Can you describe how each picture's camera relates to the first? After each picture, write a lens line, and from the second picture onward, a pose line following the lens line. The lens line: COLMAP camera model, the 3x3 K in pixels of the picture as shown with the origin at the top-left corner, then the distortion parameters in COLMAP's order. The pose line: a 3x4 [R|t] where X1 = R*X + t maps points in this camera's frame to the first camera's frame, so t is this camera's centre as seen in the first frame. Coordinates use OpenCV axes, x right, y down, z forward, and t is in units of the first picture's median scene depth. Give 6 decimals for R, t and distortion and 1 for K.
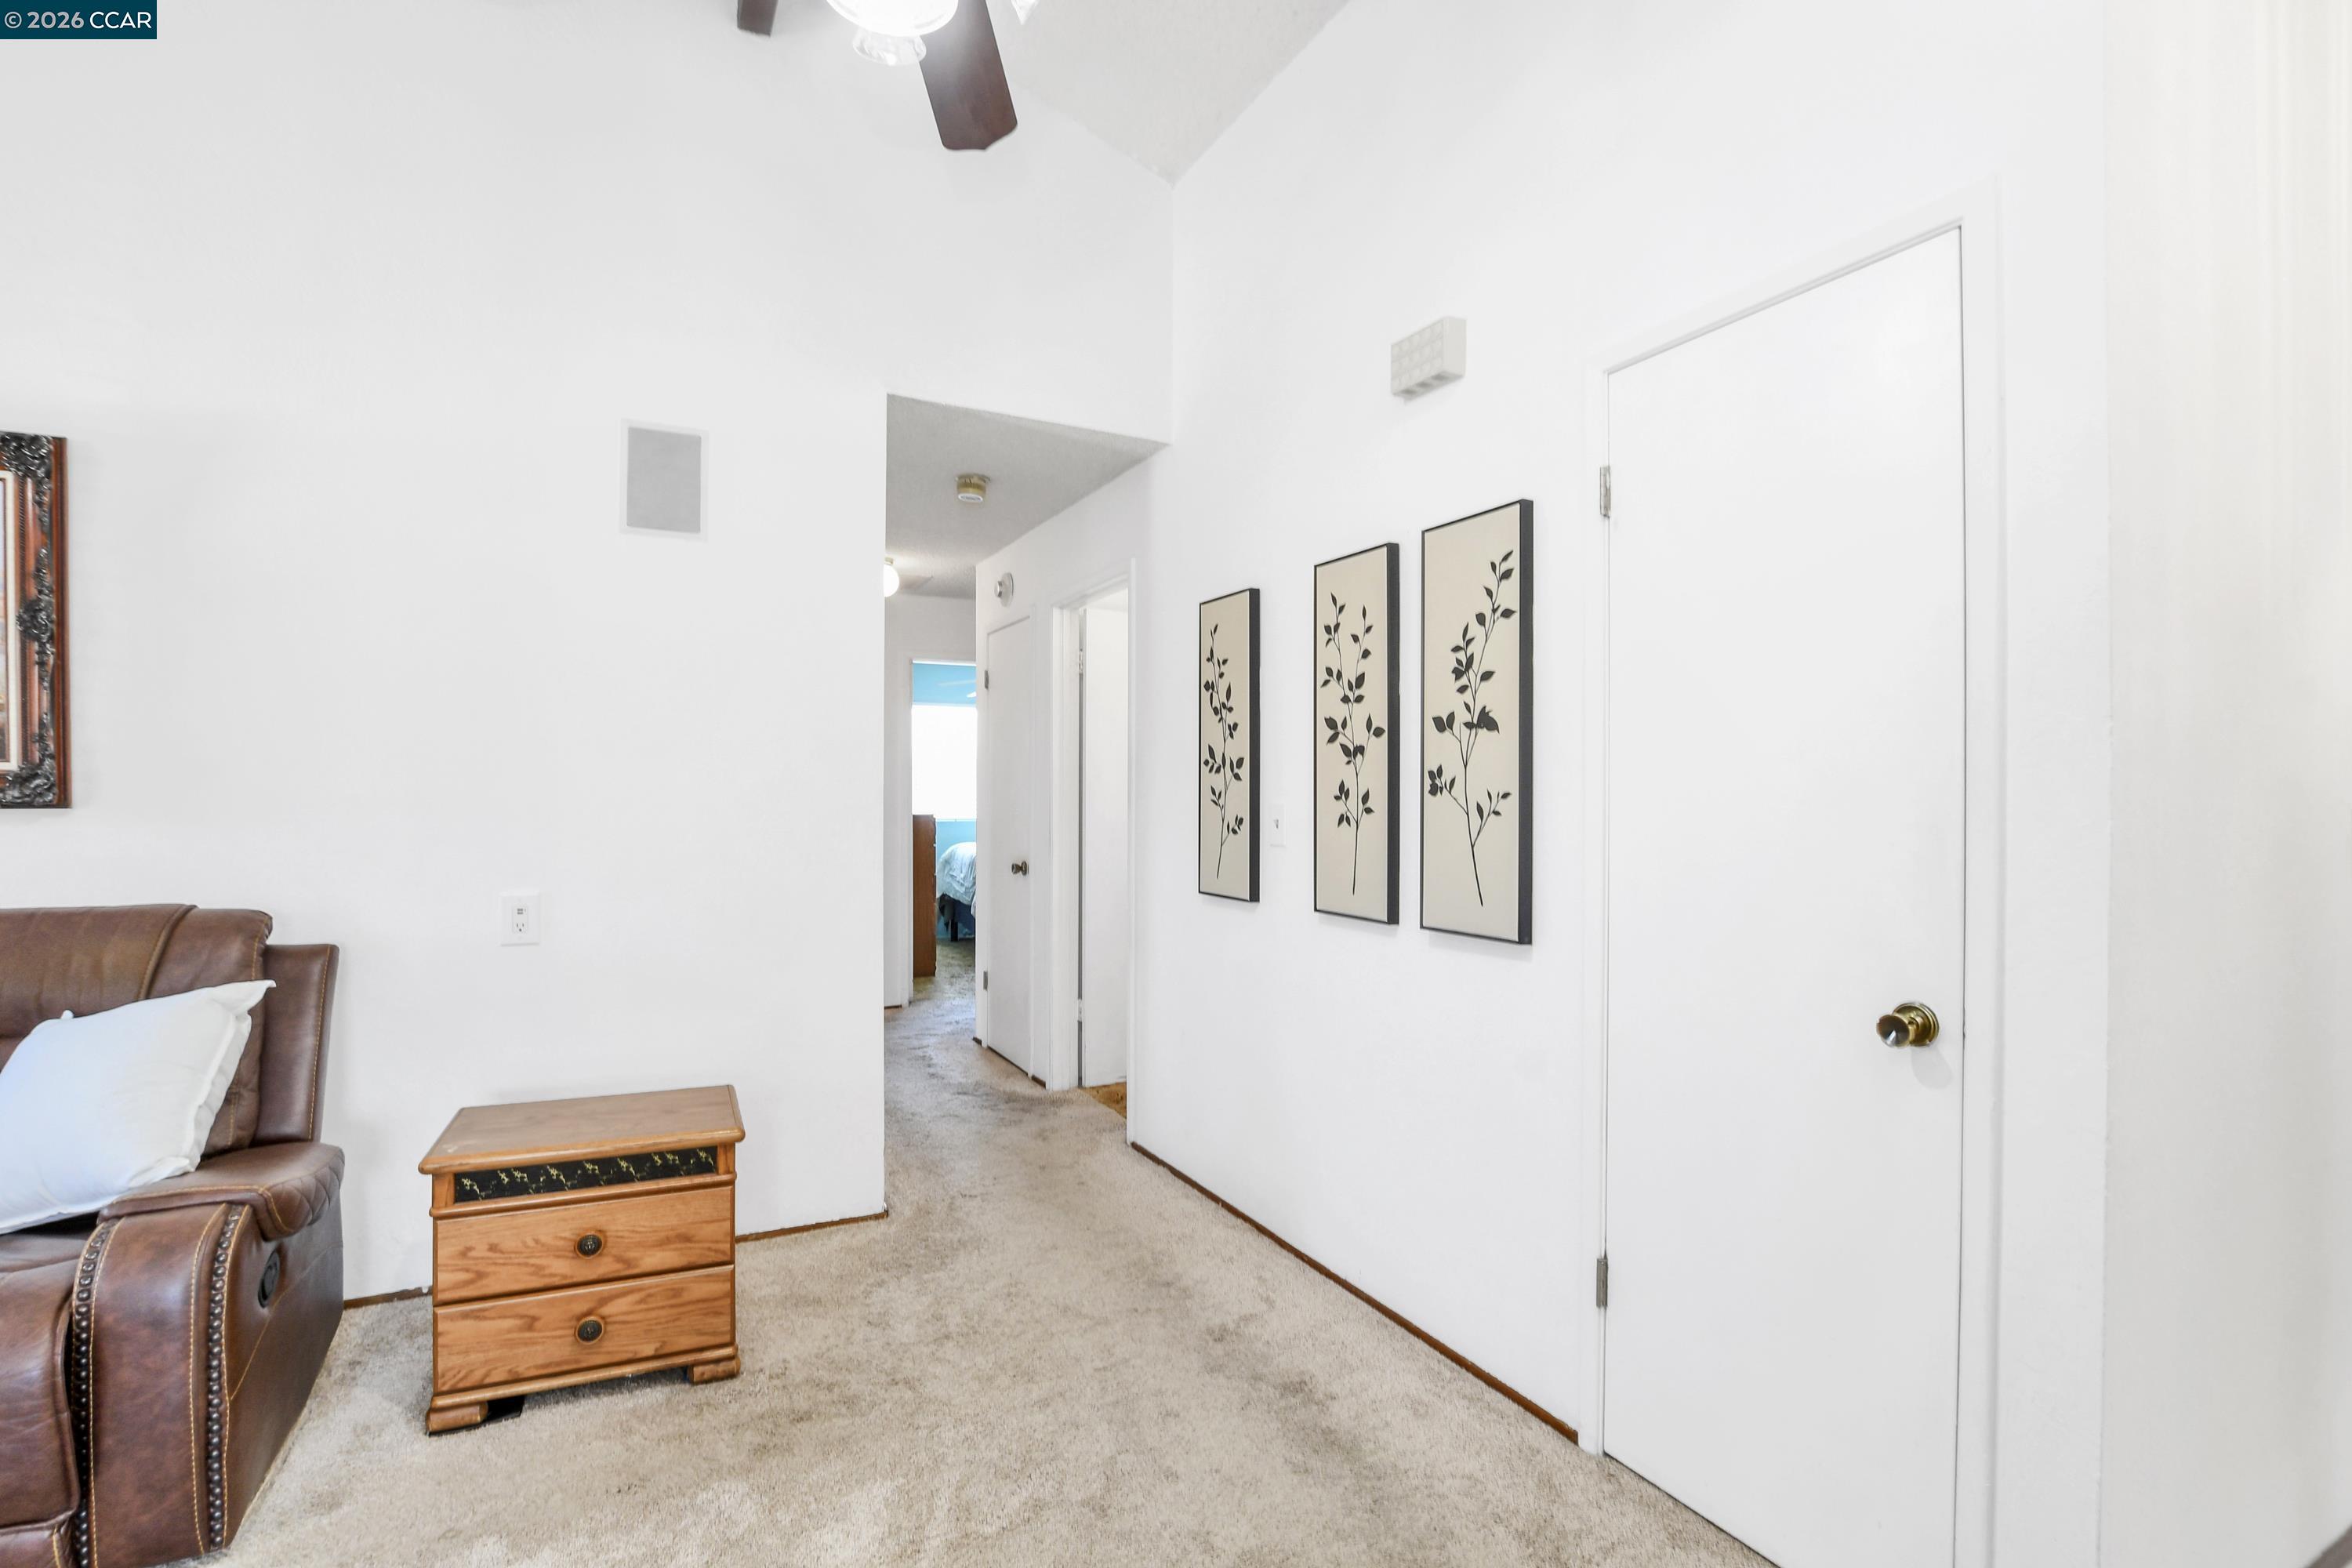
lens RADIAL K [[1094.9, 0, 1157.2], [0, 1094.9, 783.9], [0, 0, 1]] dist [-0.028504, 0.001544]
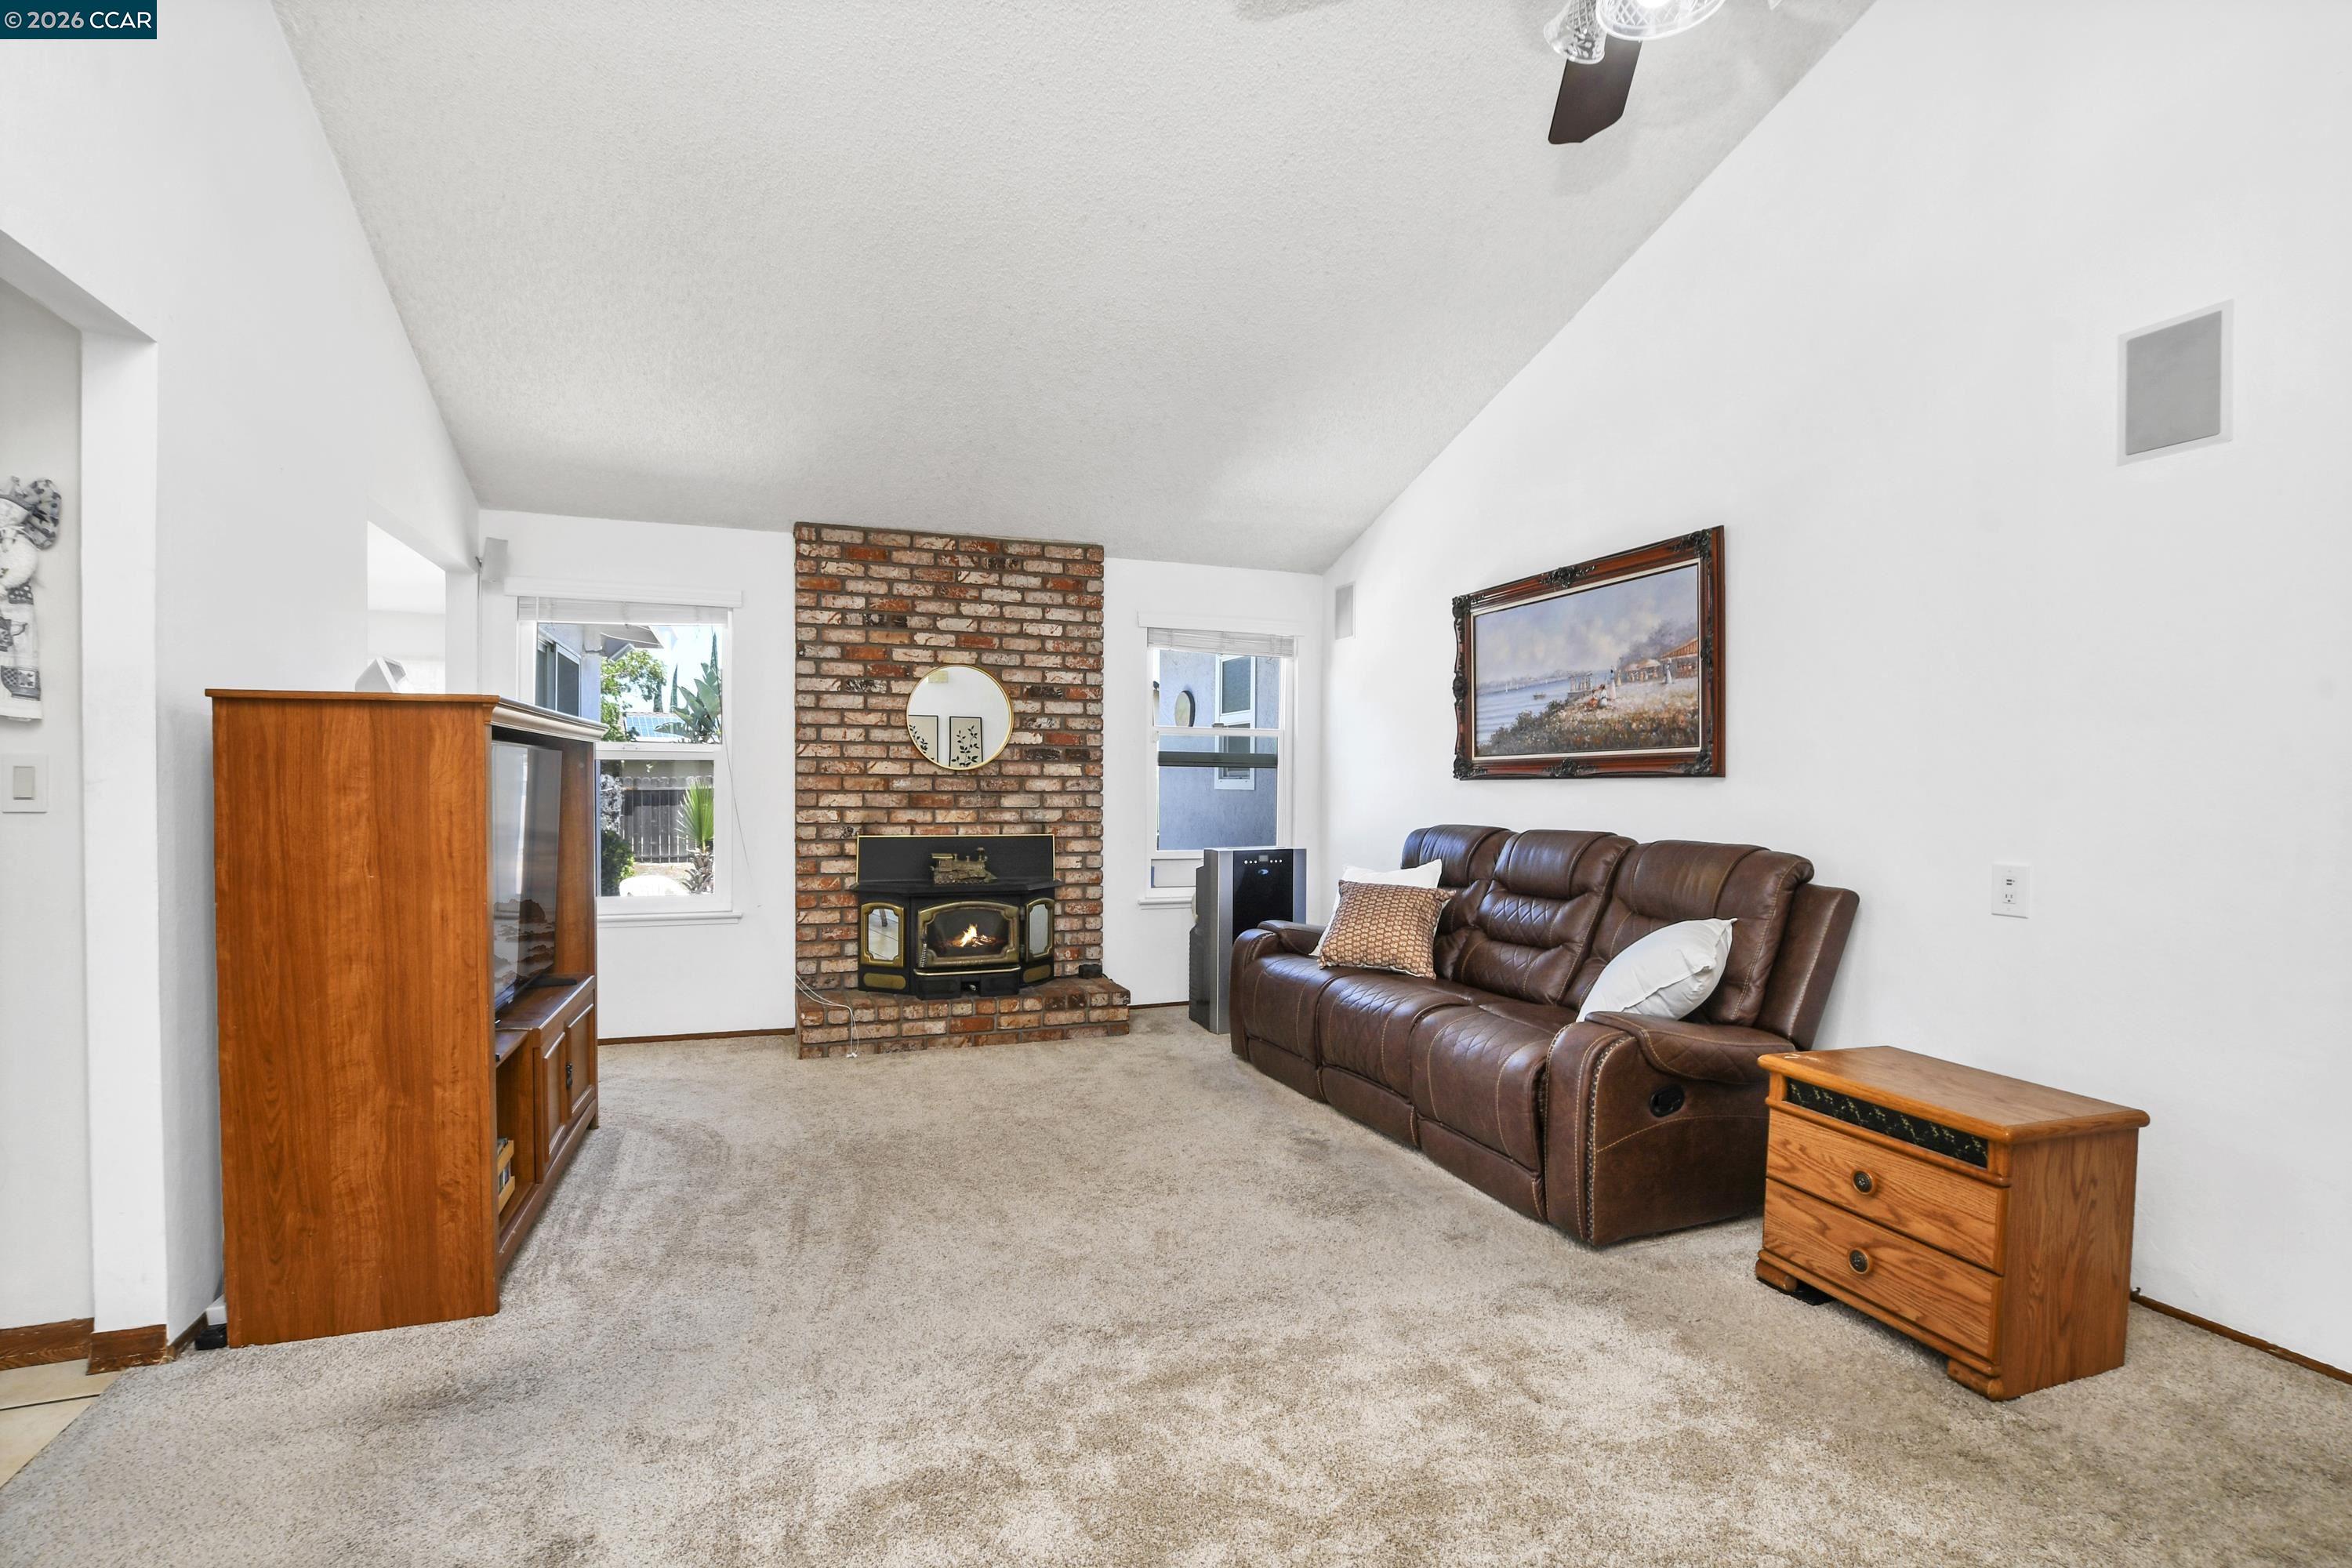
lens RADIAL K [[1094.9, 0, 1164.6], [0, 1094.9, 796.8], [0, 0, 1]] dist [-0.028504, 0.001544]
pose [[-0.113949, 0.010677, -0.993429, 0.585403], [0.001751, 0.999943, 0.010547, 0.033993], [0.993485, -0.000538, -0.113961, 0.424922]]
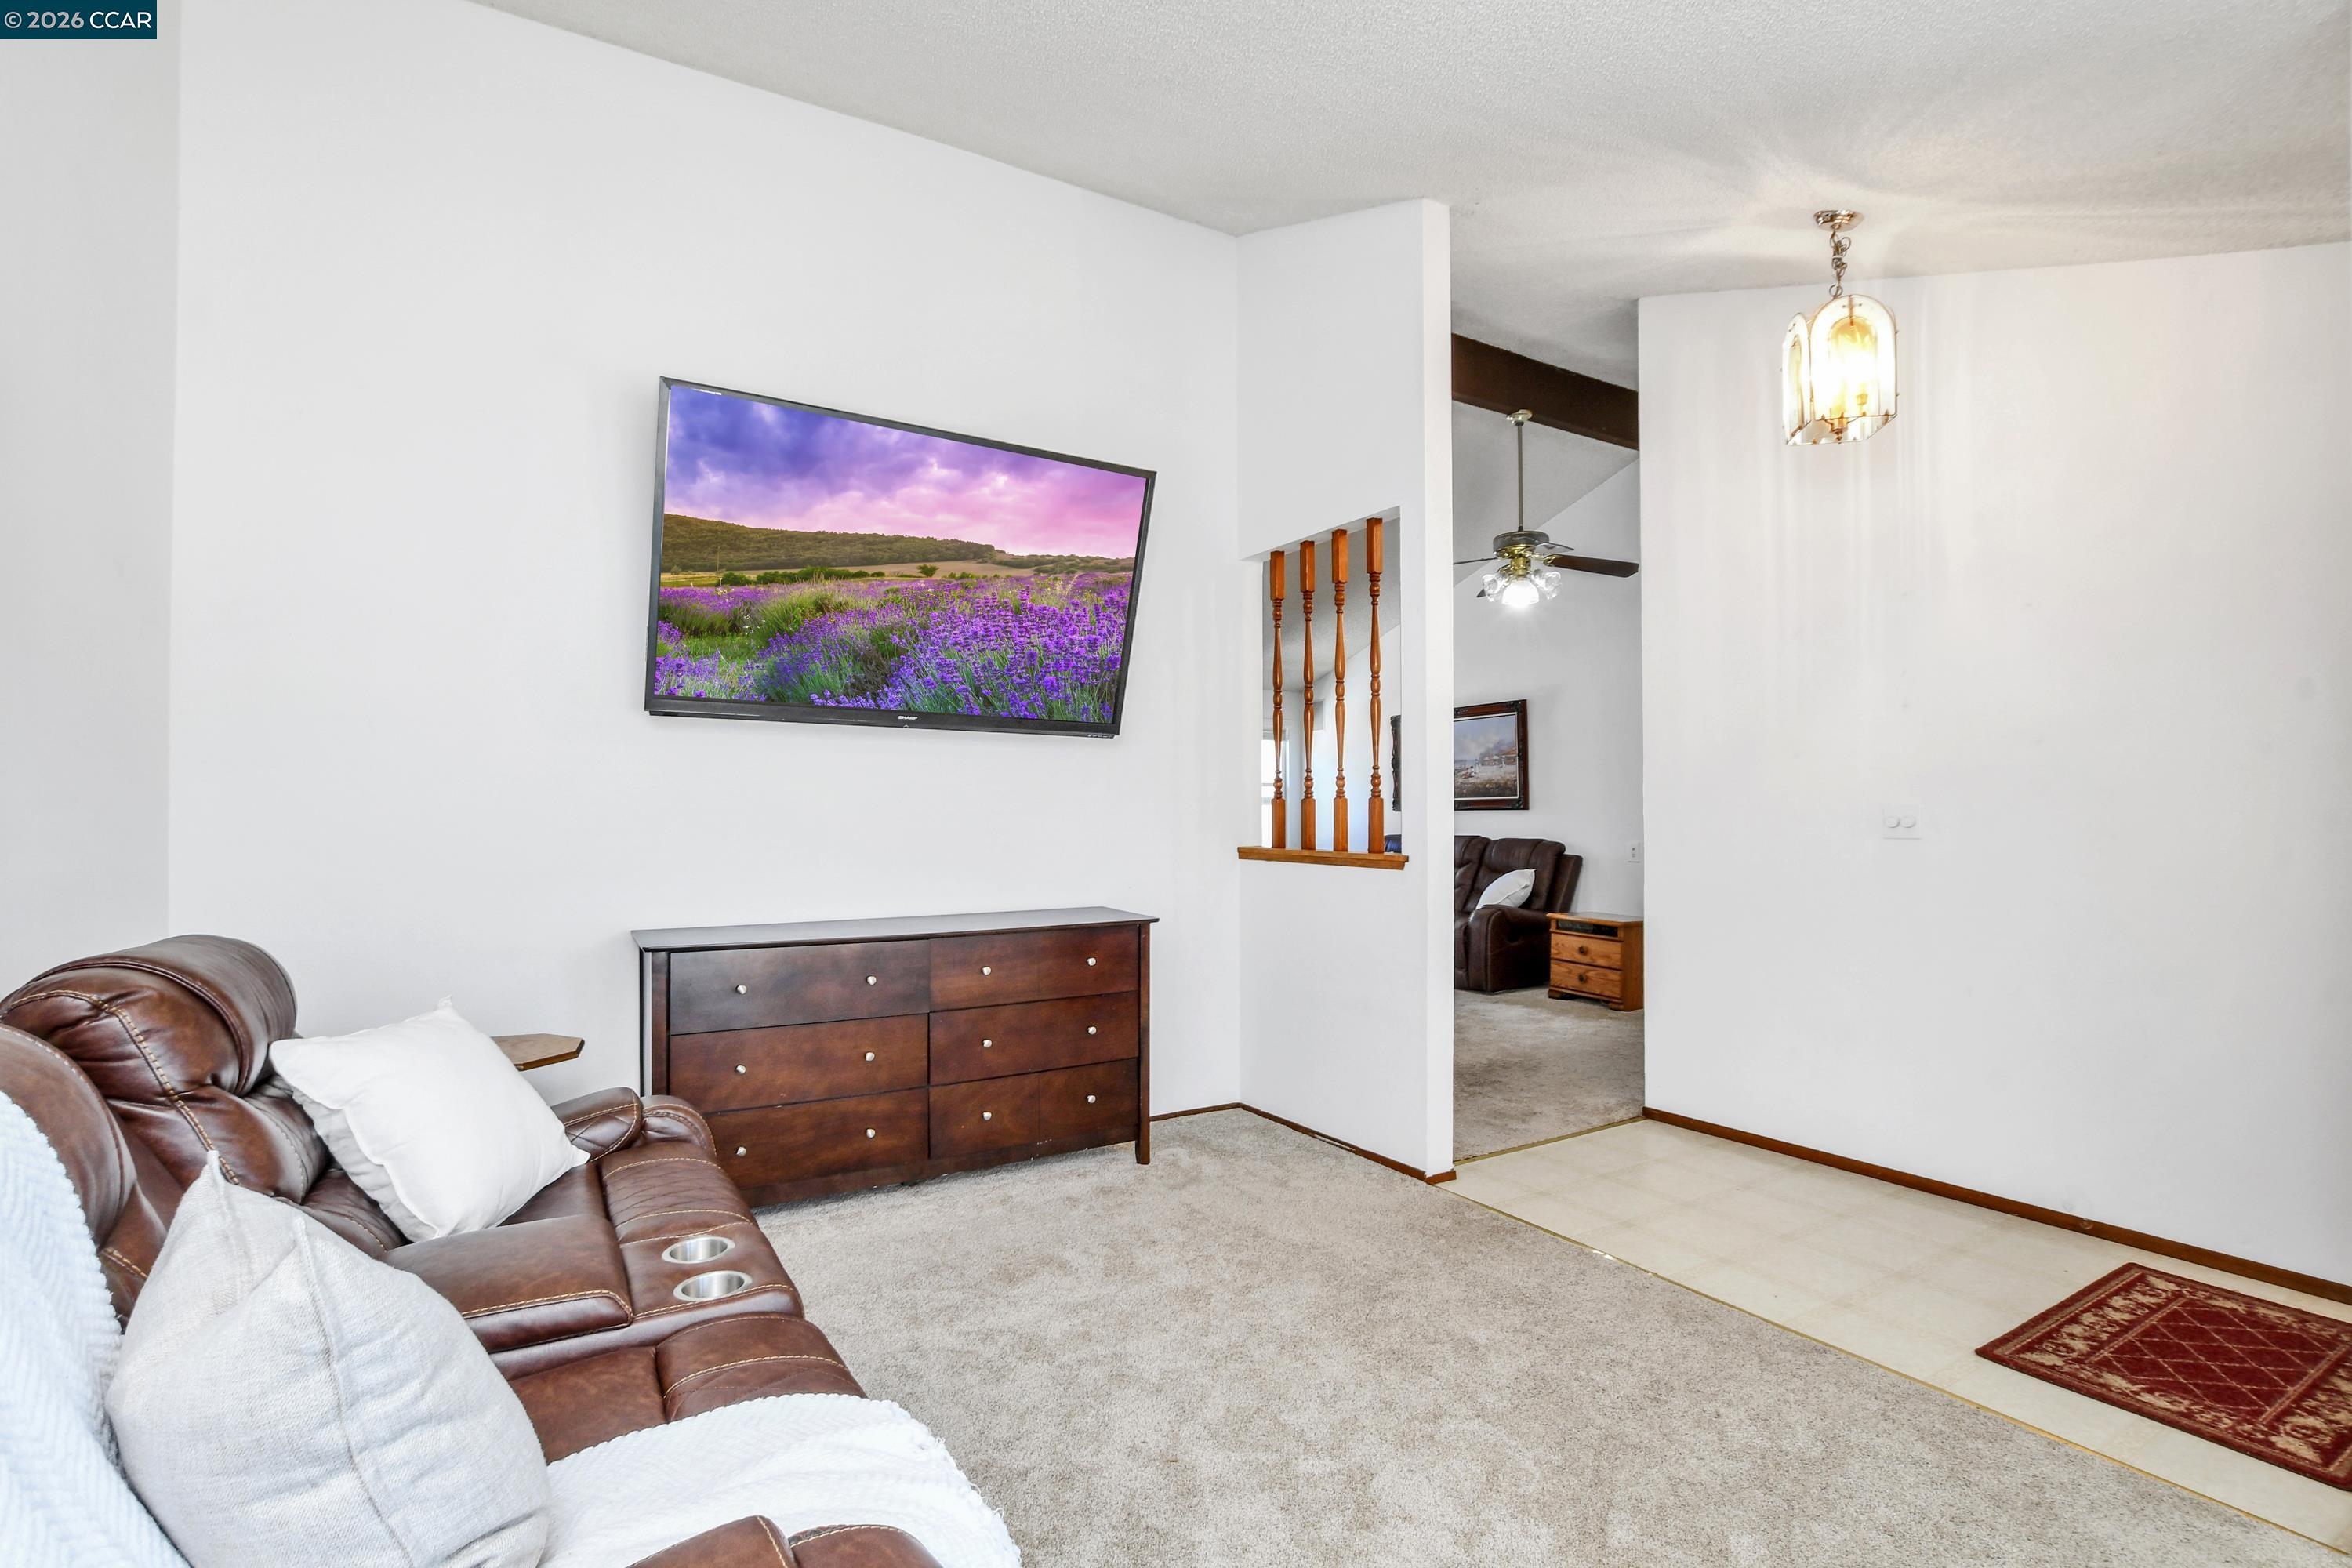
lens RADIAL K [[1094.9, 0, 1177.5], [0, 1094.9, 800.1], [0, 0, 1]] dist [-0.028504, 0.001544]
pose [[0.082285, -0.009191, -0.996566, 2.414378], [0.007533, 0.999935, -0.008600, 0.013635], [0.996580, -0.006800, 0.082349, -0.395416]]
